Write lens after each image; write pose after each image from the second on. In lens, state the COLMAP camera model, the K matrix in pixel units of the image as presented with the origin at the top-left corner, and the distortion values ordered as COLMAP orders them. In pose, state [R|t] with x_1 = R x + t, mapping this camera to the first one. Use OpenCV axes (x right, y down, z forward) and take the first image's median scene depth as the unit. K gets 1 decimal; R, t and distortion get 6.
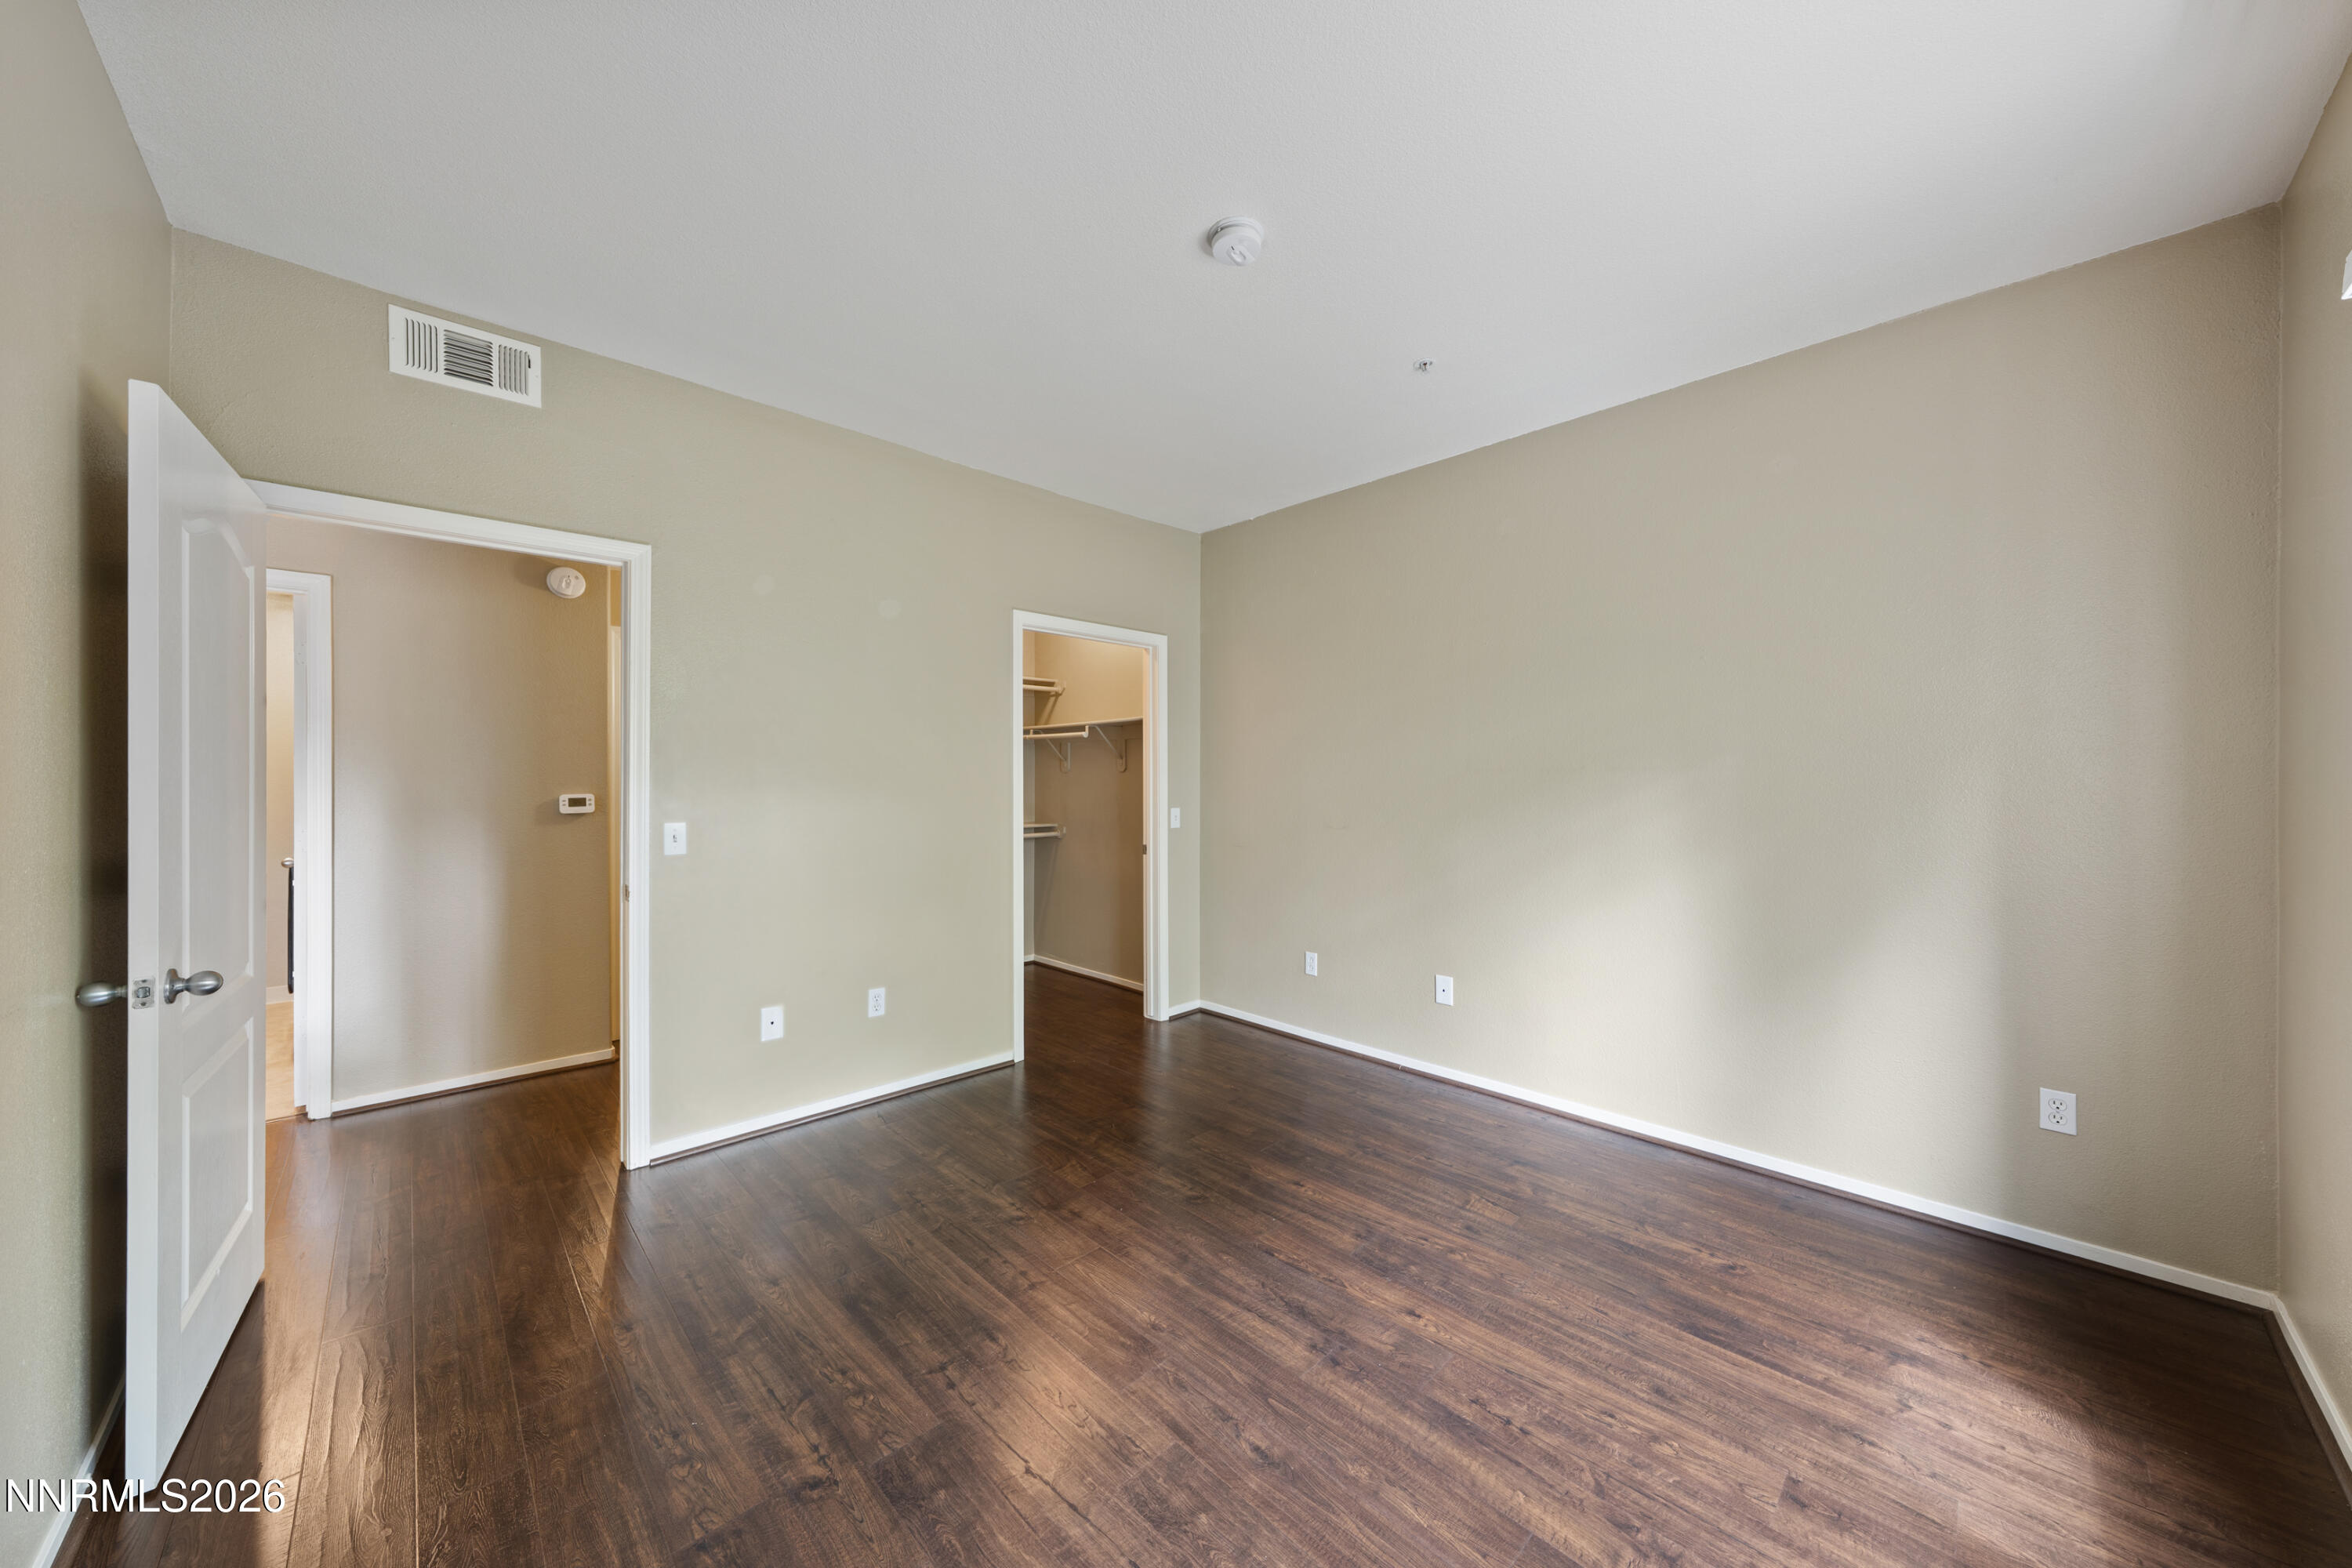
lens RADIAL K [[796.9, 0, 1172.1], [0, 796.9, 784.5], [0, 0, 1]] dist [-0.001746, -0.000278]
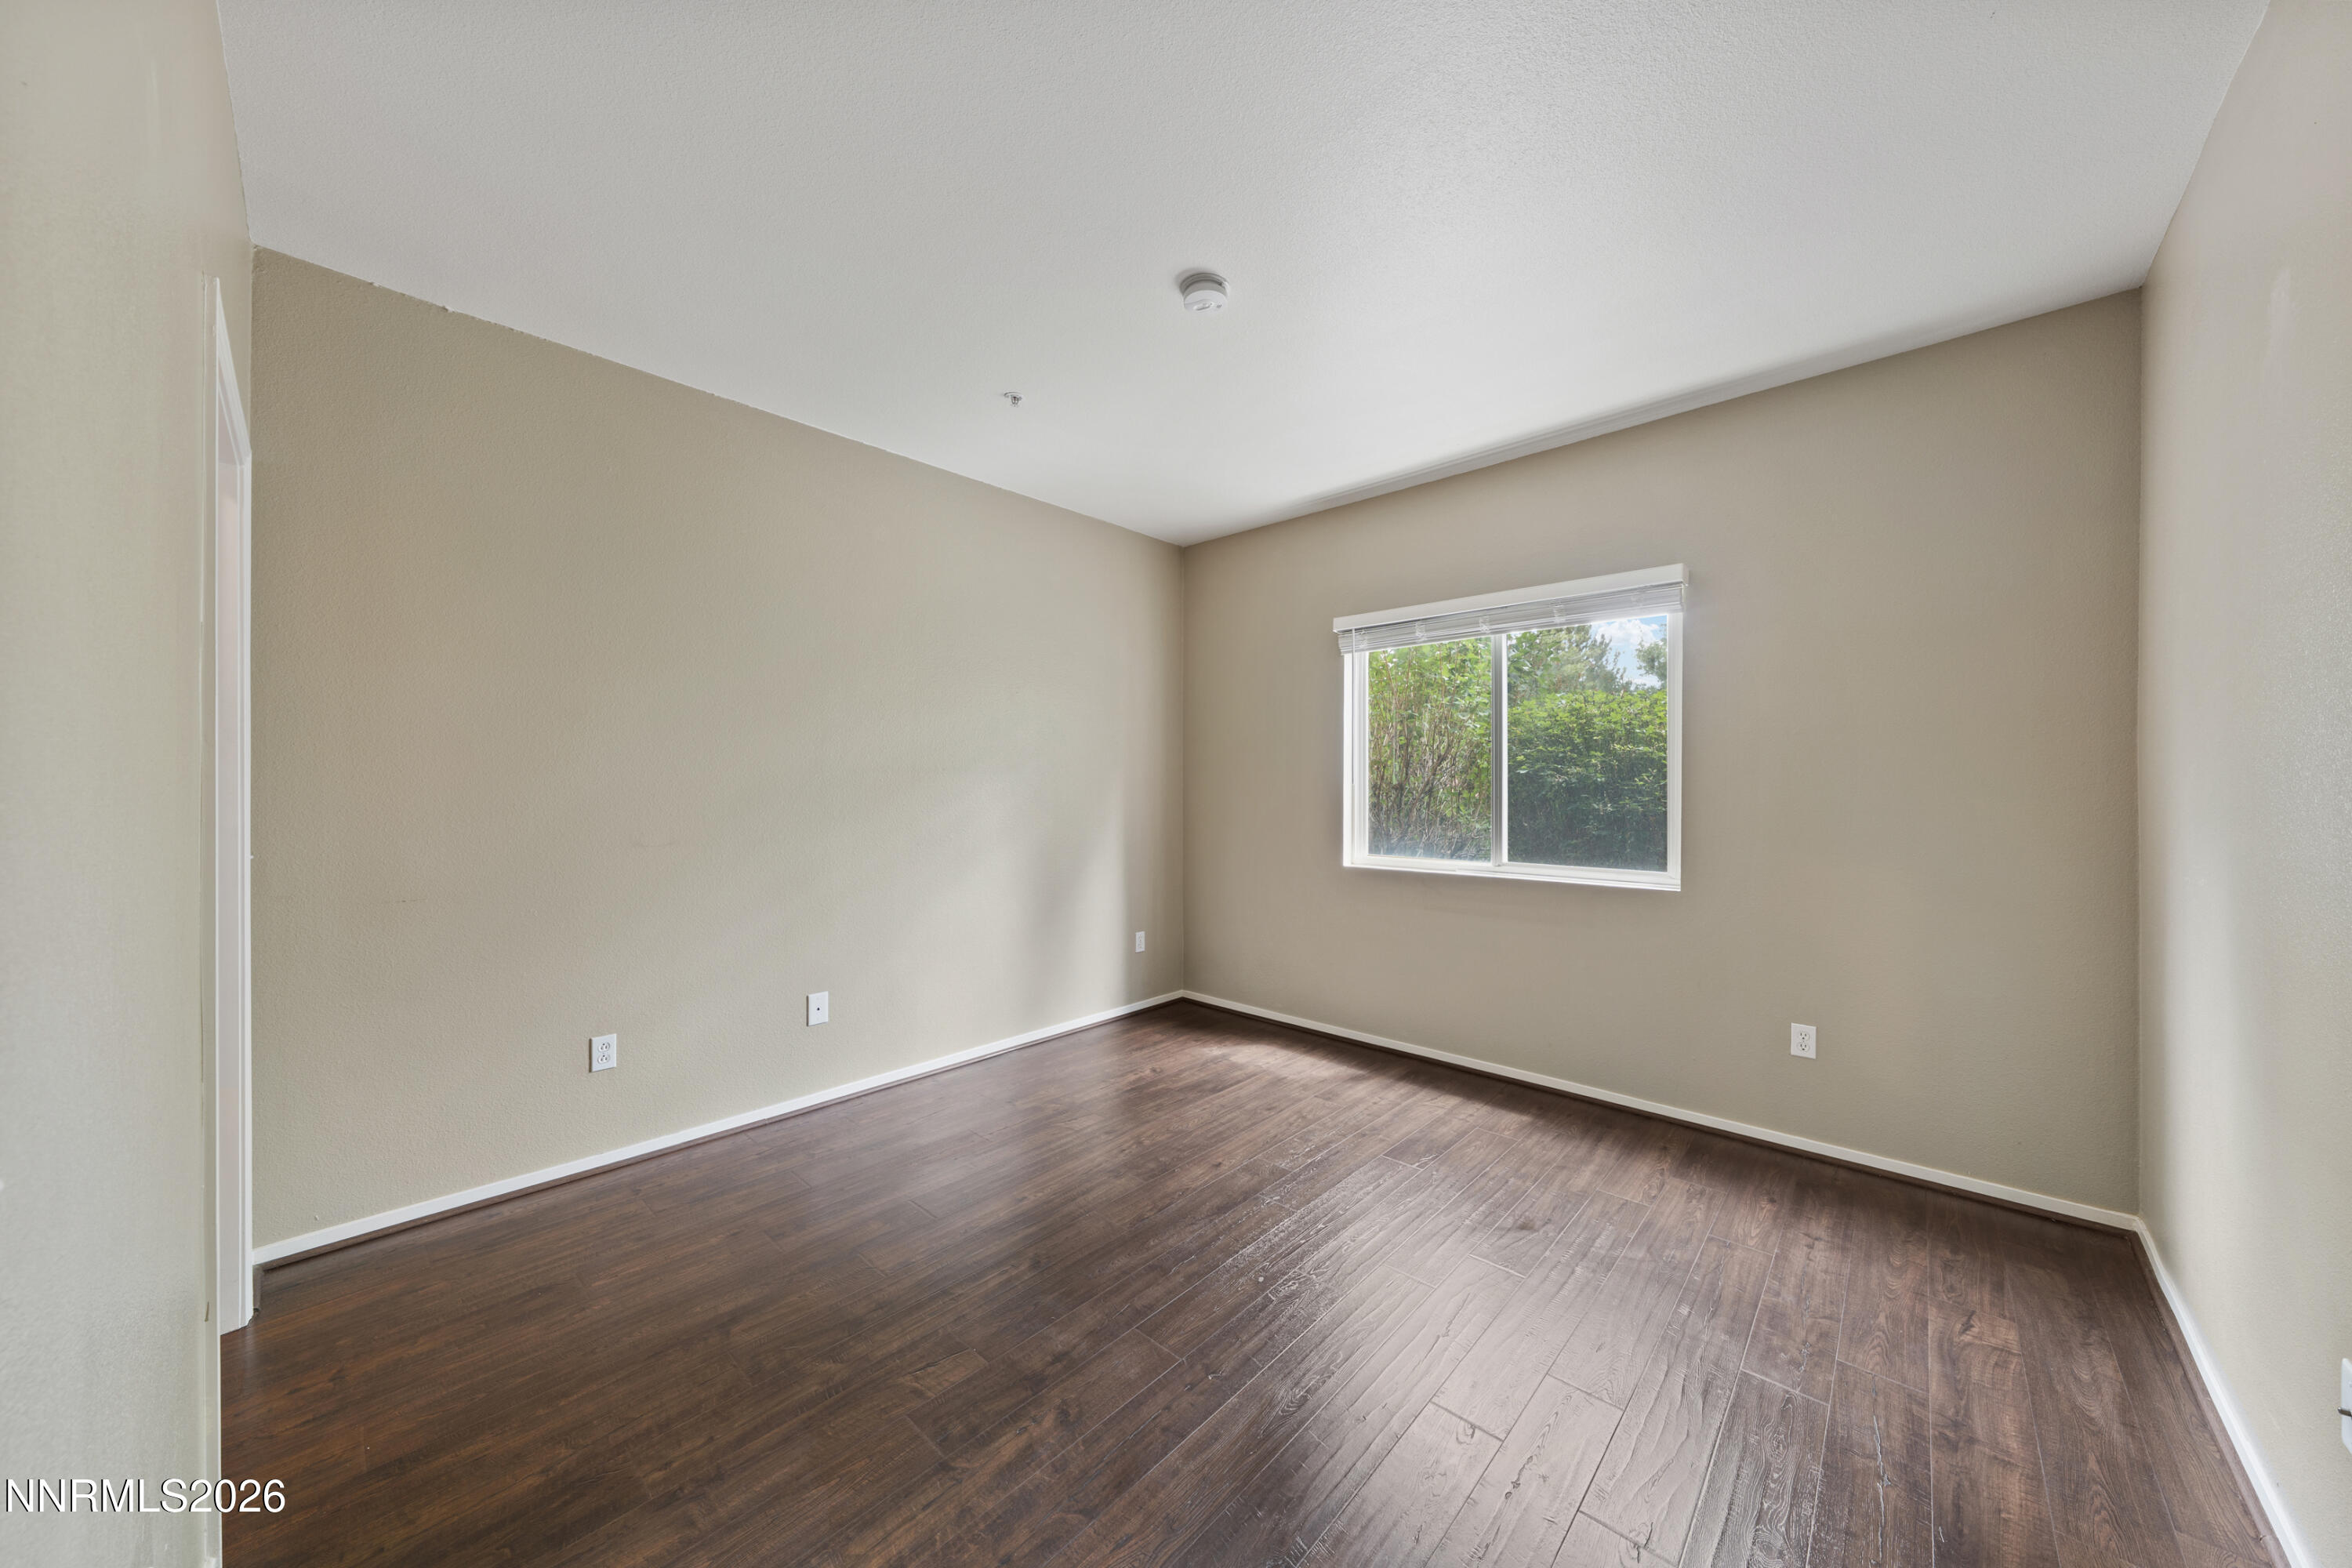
lens RADIAL K [[796.9, 0, 1182.7], [0, 796.9, 785.5], [0, 0, 1]] dist [-0.001746, -0.000278]
pose [[-0.061276, -0.002338, 0.998118, -1.055074], [0.002742, 0.999993, 0.002511, 0.000407], [-0.998117, 0.002891, -0.061269, 1.121492]]
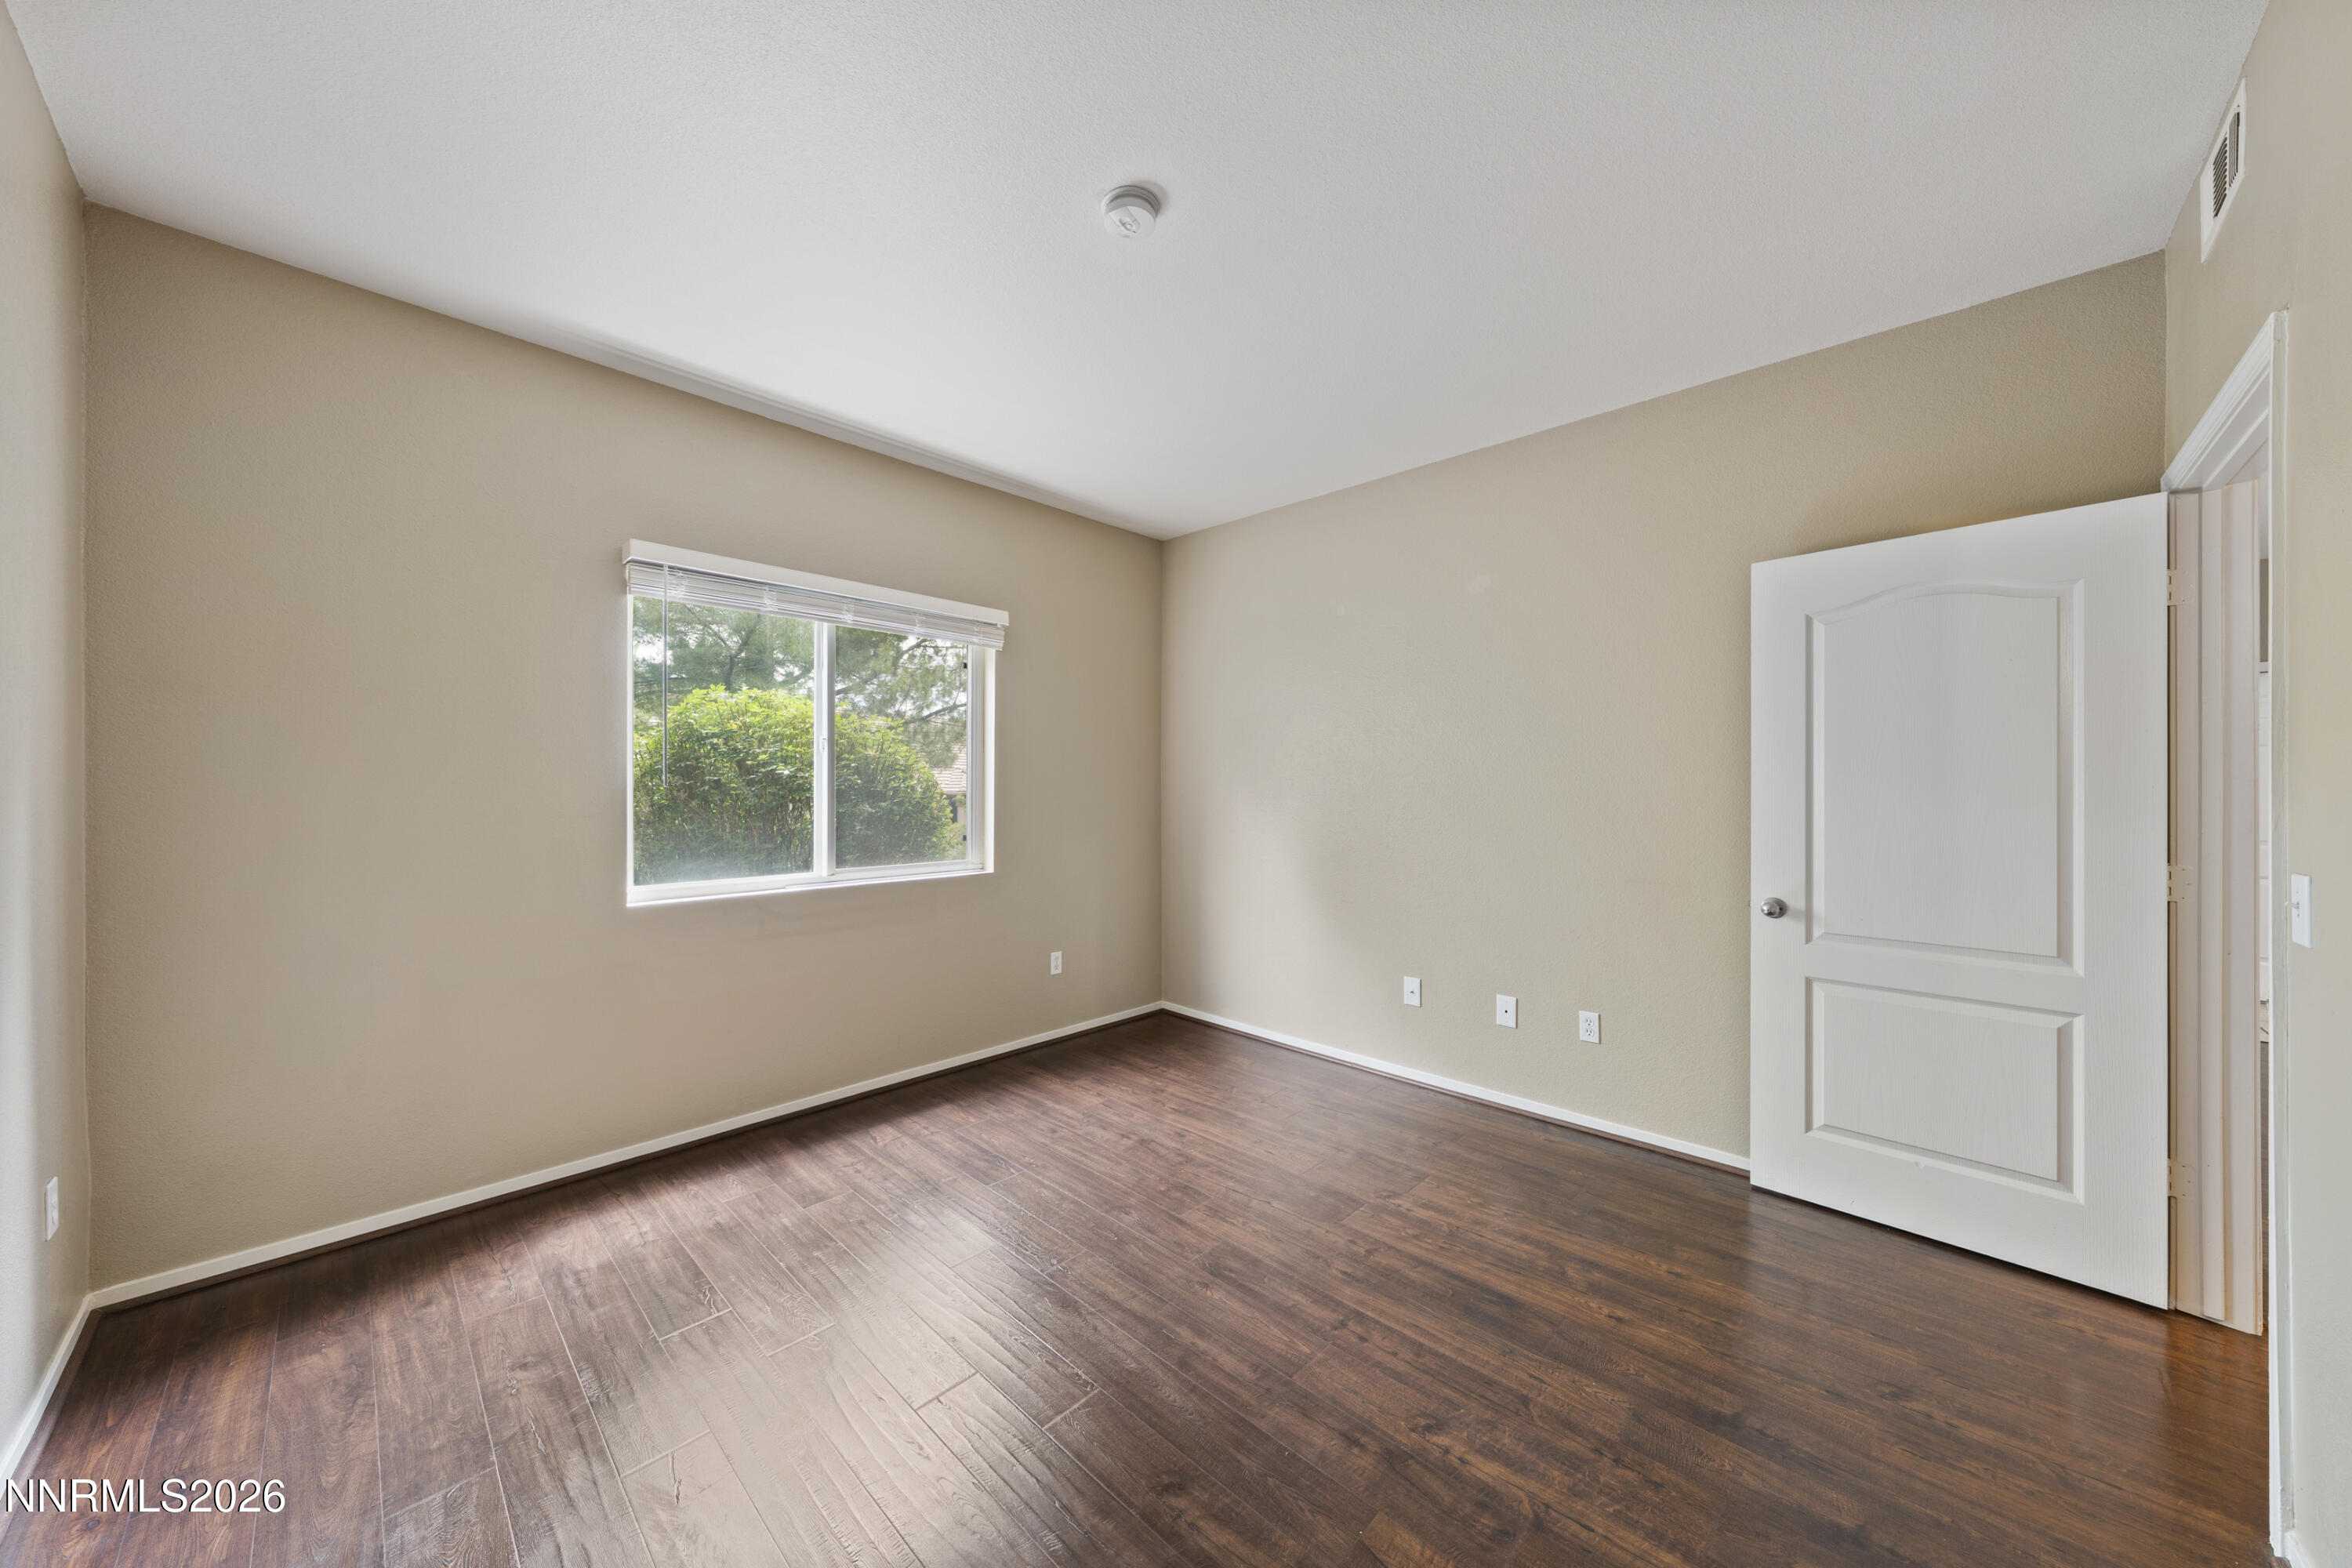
lens RADIAL K [[796.9, 0, 1164.2], [0, 796.9, 788.3], [0, 0, 1]] dist [-0.001746, -0.000278]
pose [[-0.999380, -0.003544, -0.035041, 0.072078], [-0.003727, 0.999980, 0.005162, -0.002896], [0.035022, 0.005290, -0.999373, 1.992391]]
